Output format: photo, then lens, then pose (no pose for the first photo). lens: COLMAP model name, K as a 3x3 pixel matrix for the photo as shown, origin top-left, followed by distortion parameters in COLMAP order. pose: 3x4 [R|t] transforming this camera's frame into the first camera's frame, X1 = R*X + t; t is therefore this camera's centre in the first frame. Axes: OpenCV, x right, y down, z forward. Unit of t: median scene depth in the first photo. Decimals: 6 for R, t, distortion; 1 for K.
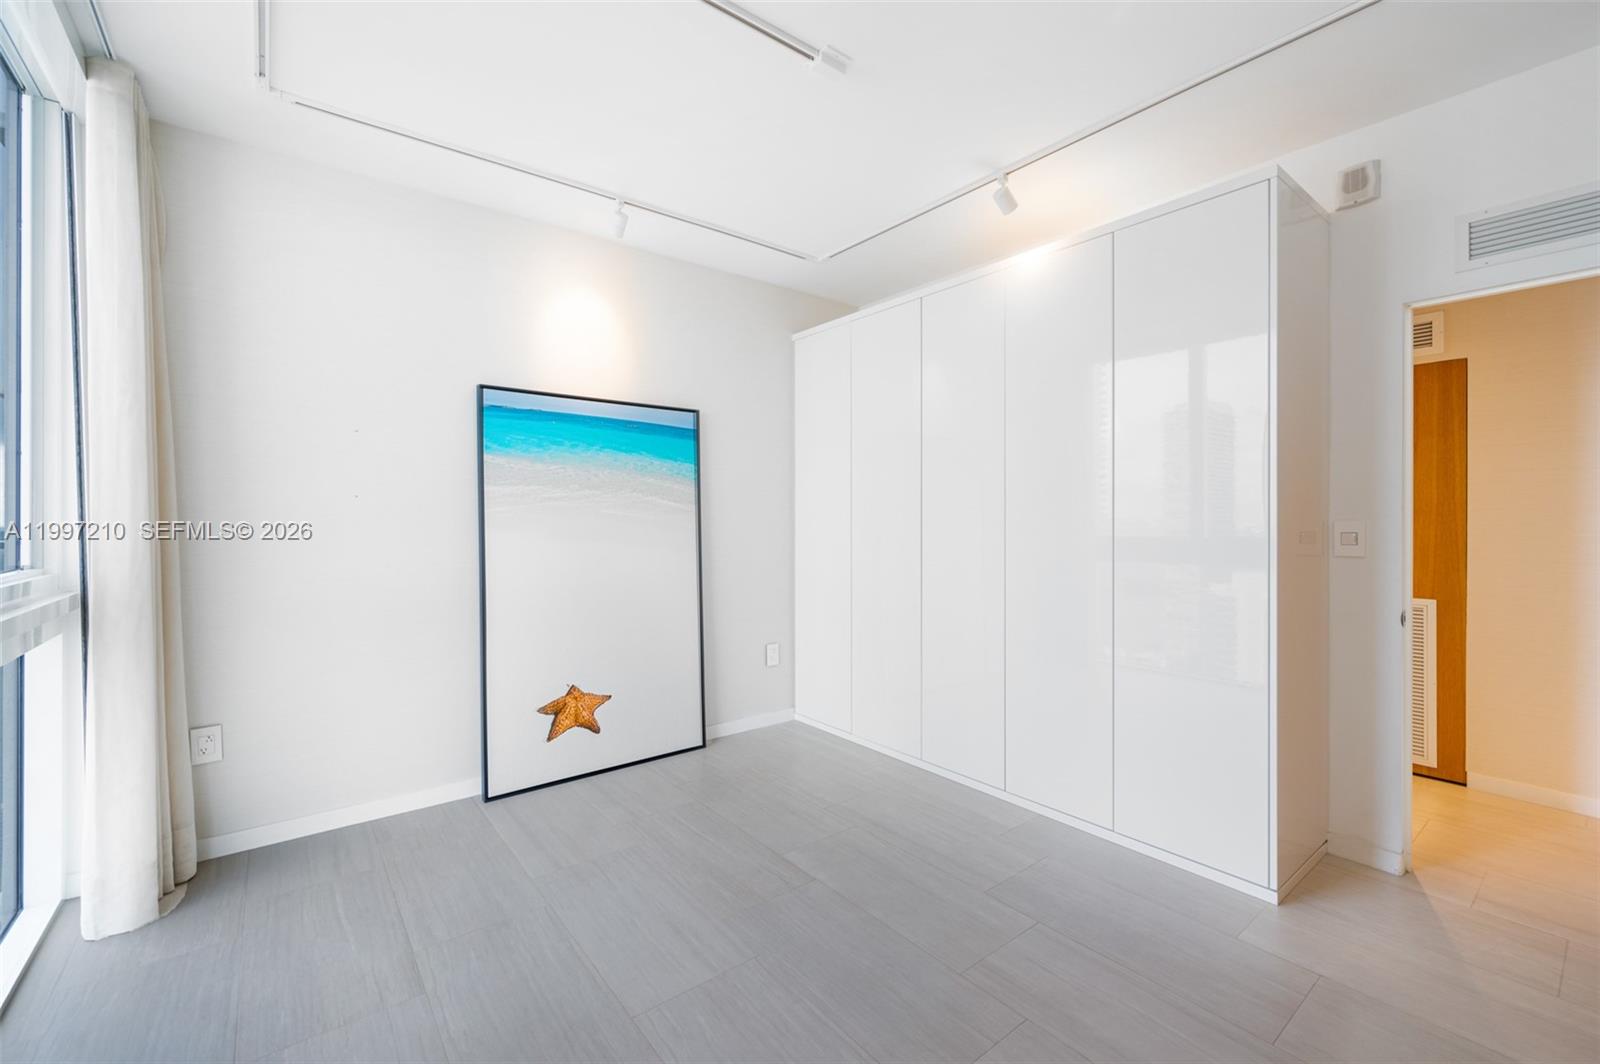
lens RADIAL K [[662.5, 0, 768.3], [0, 662.5, 518.2], [0, 0, 1]] dist [-0.000918, -0.000013]
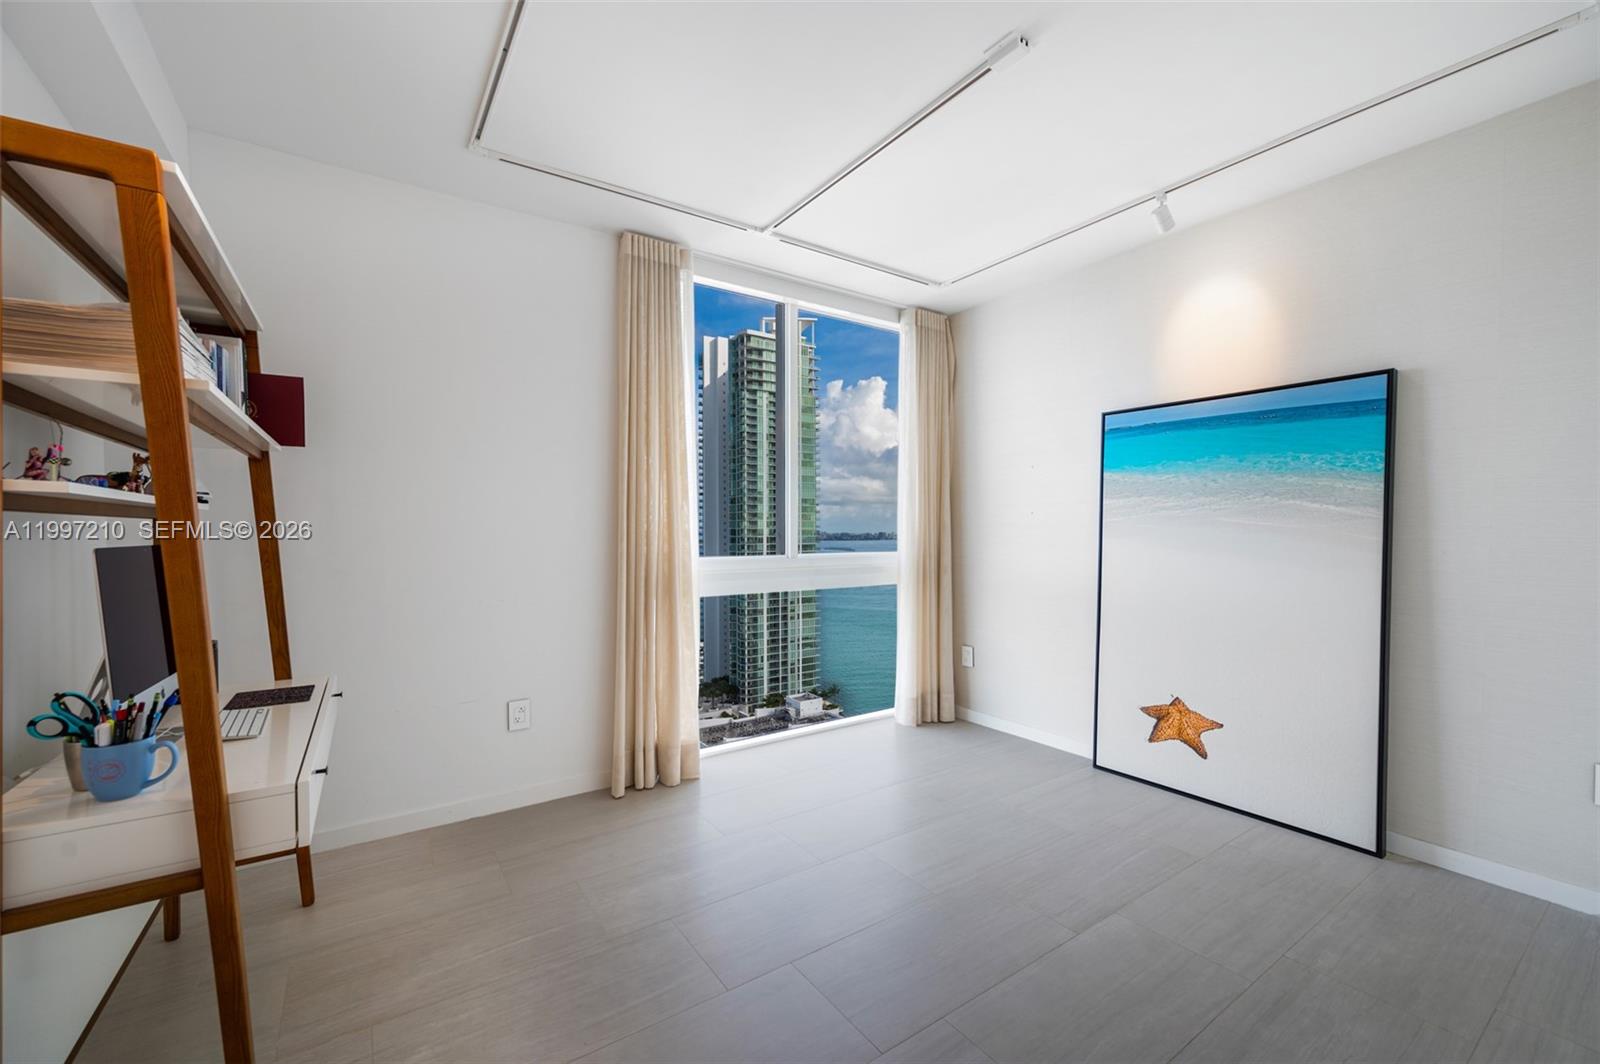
lens RADIAL K [[647.1, 0, 798.6], [0, 647.1, 540.3], [0, 0, 1]] dist [0.000531, 0.000159]
pose [[-0.044564, 0.017208, -0.998858, 0.679805], [0.001516, 0.999852, 0.017157, 0.001812], [0.999005, -0.000749, -0.044583, 0.477581]]
